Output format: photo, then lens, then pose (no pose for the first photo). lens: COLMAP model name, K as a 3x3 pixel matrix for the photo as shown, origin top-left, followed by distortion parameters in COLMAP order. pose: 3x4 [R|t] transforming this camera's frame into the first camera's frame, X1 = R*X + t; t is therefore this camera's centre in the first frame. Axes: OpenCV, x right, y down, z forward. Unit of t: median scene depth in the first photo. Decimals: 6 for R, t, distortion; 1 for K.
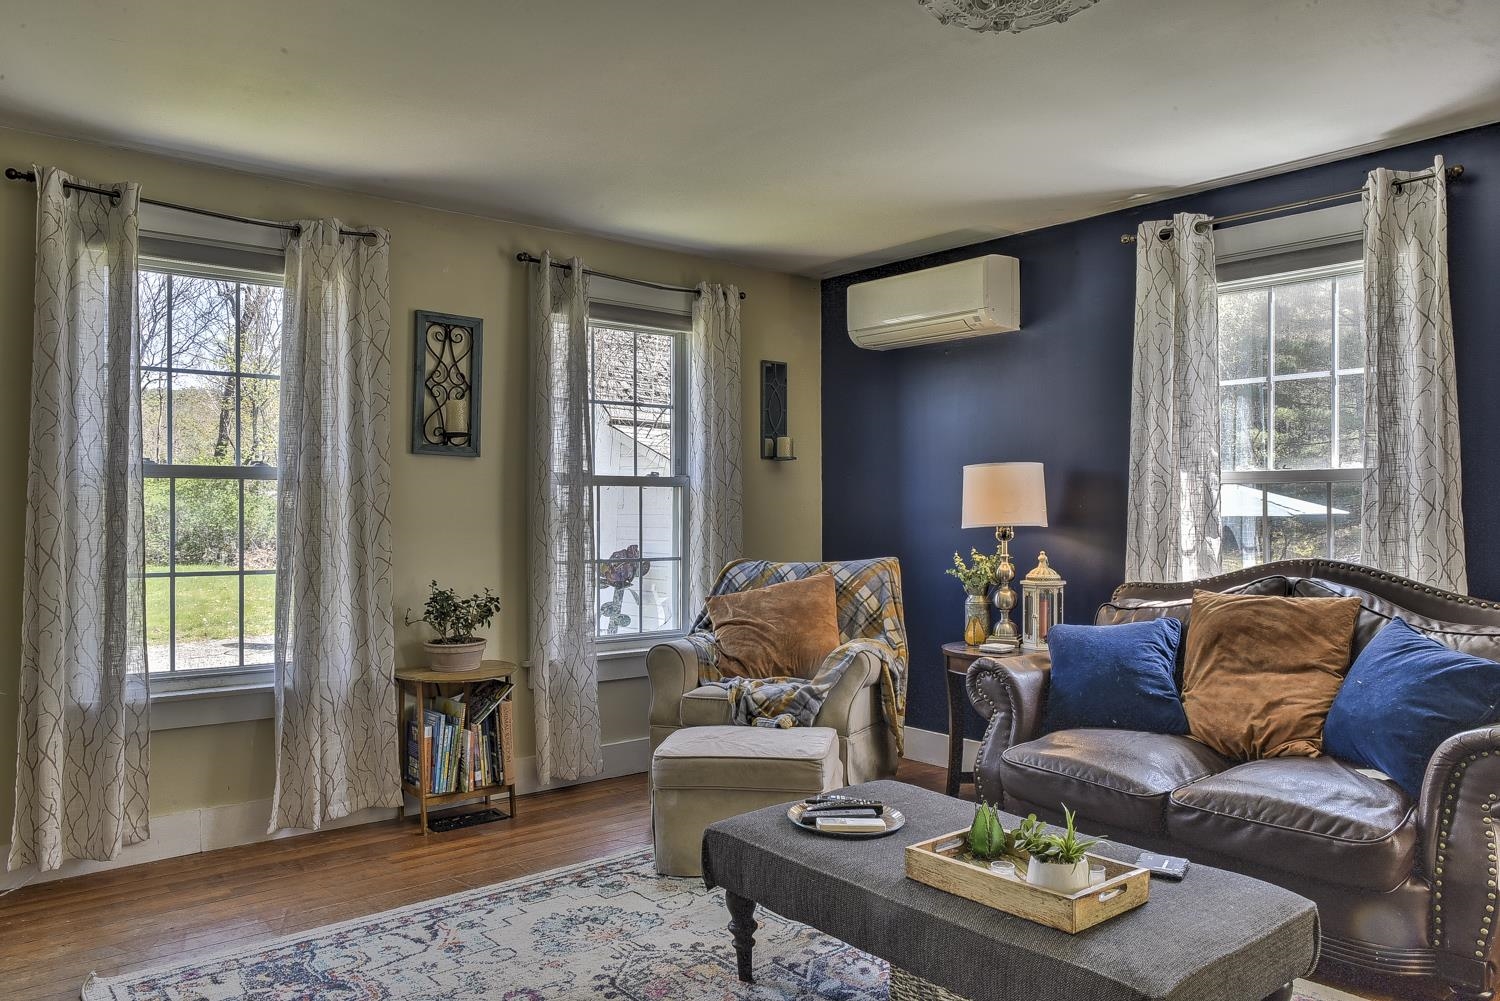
lens RADIAL K [[1073.1, 0, 742.7], [0, 1073.1, 505.2], [0, 0, 1]] dist [-0.020571, -0.003495]
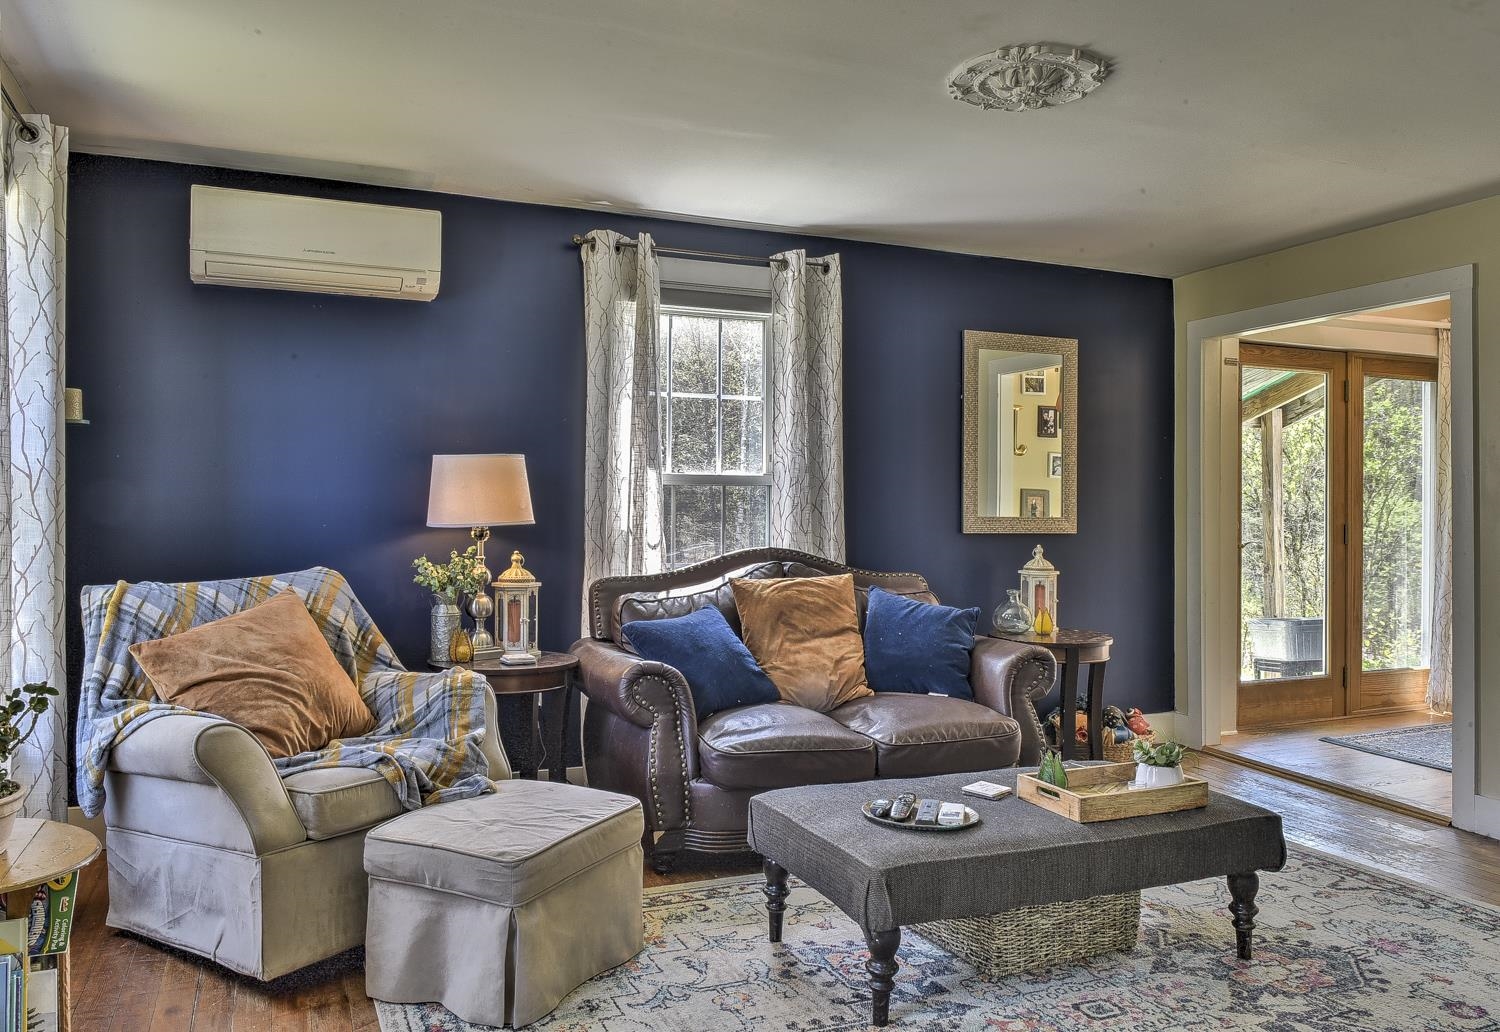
lens RADIAL K [[1105.9, 0, 749.7], [0, 1105.9, 511.0], [0, 0, 1]] dist [-0.012027, -0.001189]
pose [[0.293582, -0.002331, 0.955931, -0.606525], [-0.012198, 0.999906, 0.006185, -0.000107], [-0.955856, -0.013476, 0.293526, 0.545205]]
